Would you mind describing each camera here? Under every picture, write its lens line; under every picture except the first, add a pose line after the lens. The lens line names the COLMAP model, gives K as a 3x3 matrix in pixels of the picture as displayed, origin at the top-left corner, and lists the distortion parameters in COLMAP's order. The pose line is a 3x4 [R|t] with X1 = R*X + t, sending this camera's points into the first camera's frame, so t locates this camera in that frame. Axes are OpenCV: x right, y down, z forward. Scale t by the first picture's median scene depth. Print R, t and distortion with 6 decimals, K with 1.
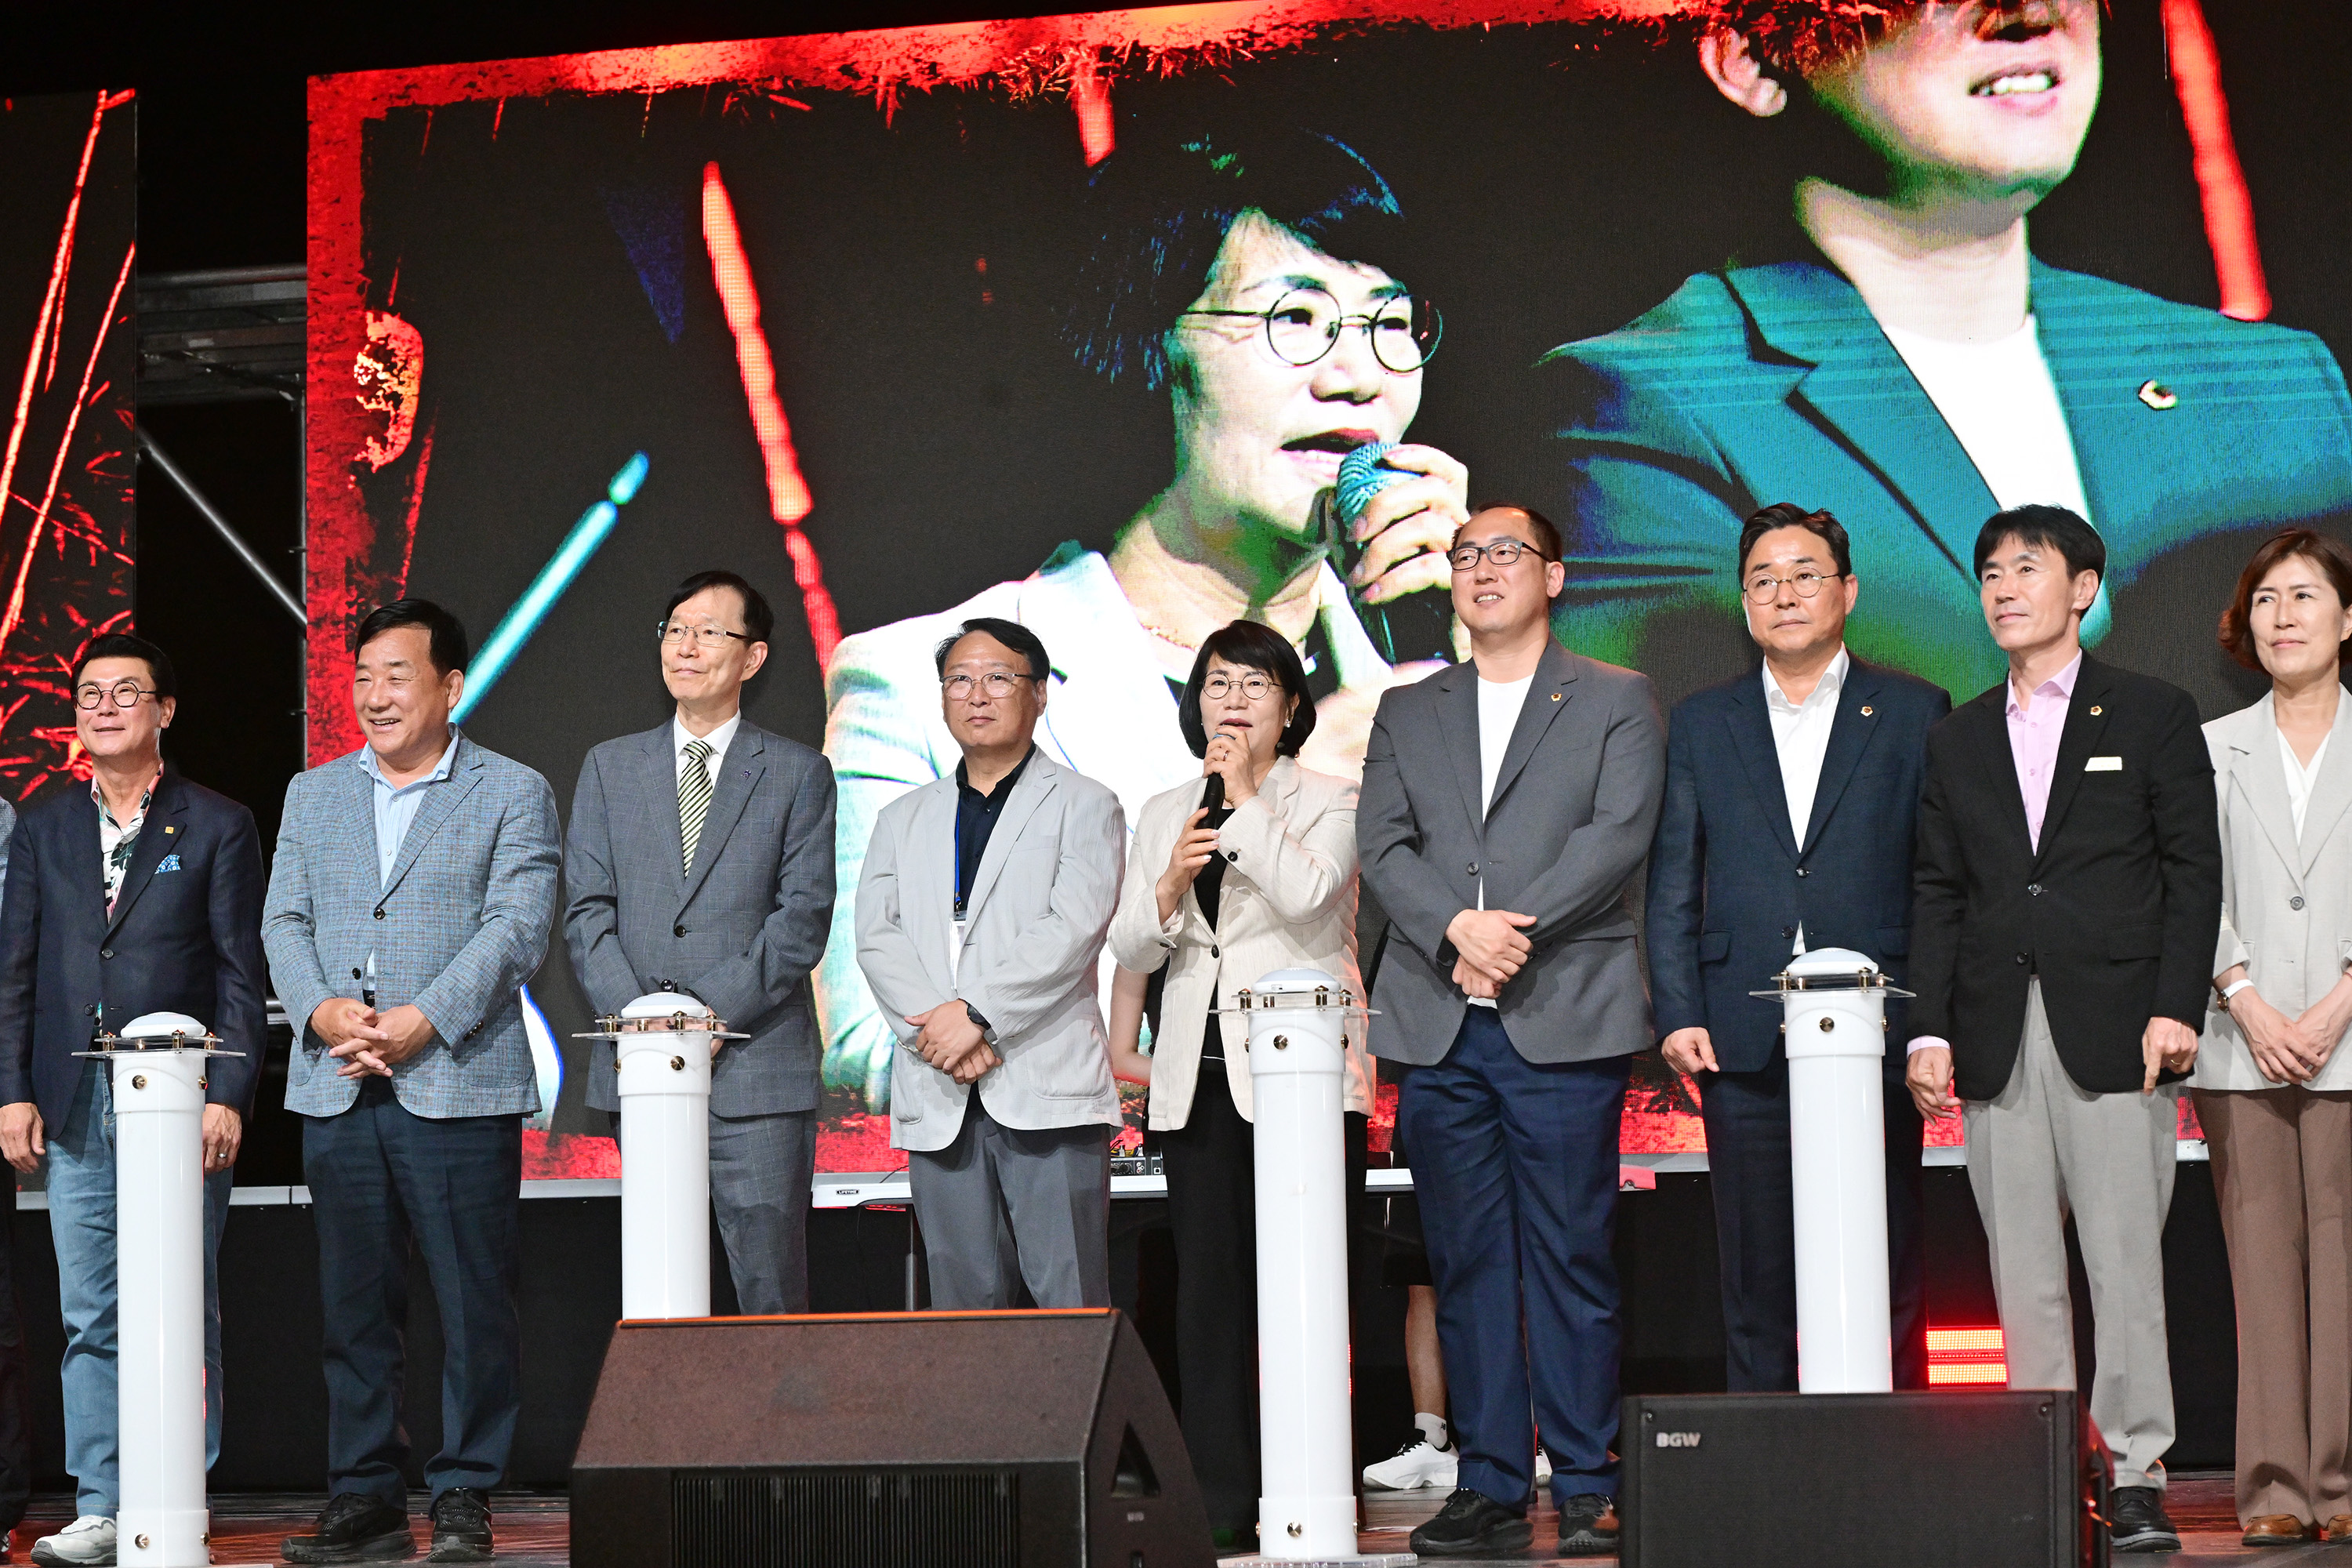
lens RADIAL K [[5905.5, 0, 1176.0], [0, 5905.5, 784.0], [0, 0, 1]] dist [0.004545, 0.668378]
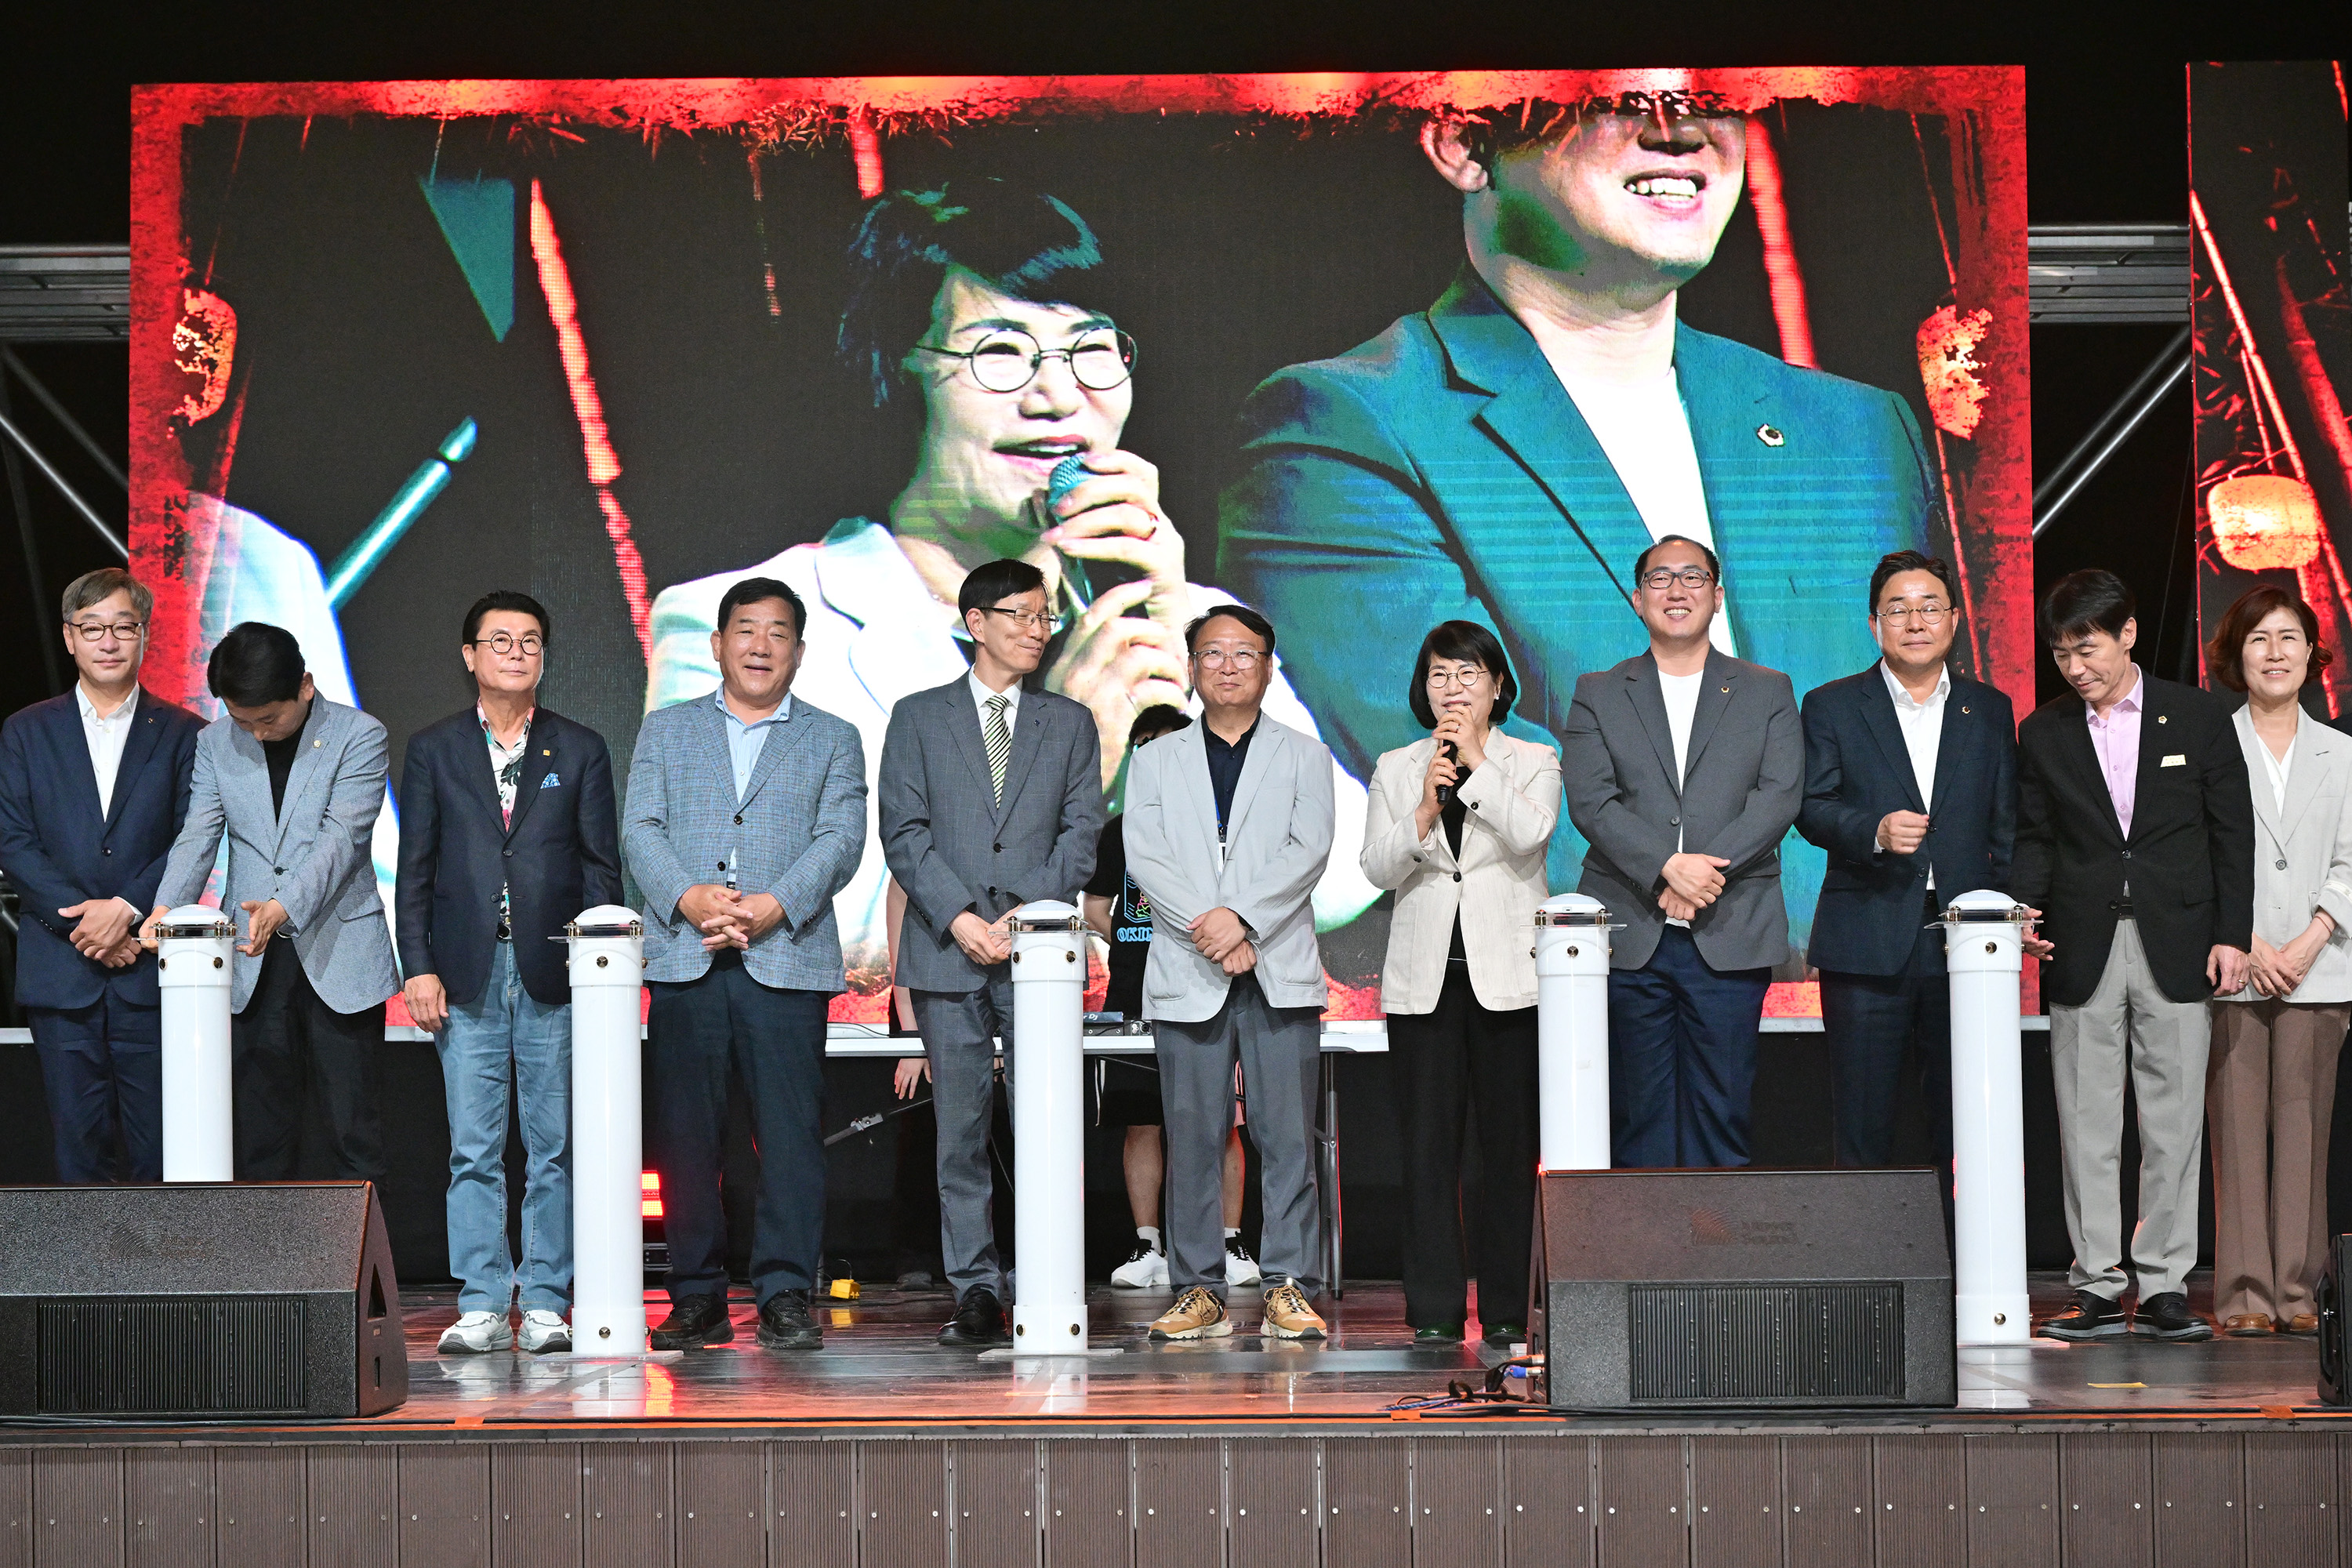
lens RADIAL K [[5059.9, 0, 1176.4], [0, 5059.9, 818.0], [0, 0, 1]] dist [-0.032923, 0.511852]
pose [[0.964826, 0.025830, 0.261619, -0.222667], [-0.033521, 0.999126, 0.024976, -0.006641], [-0.260745, -0.032867, 0.964848, -0.031640]]
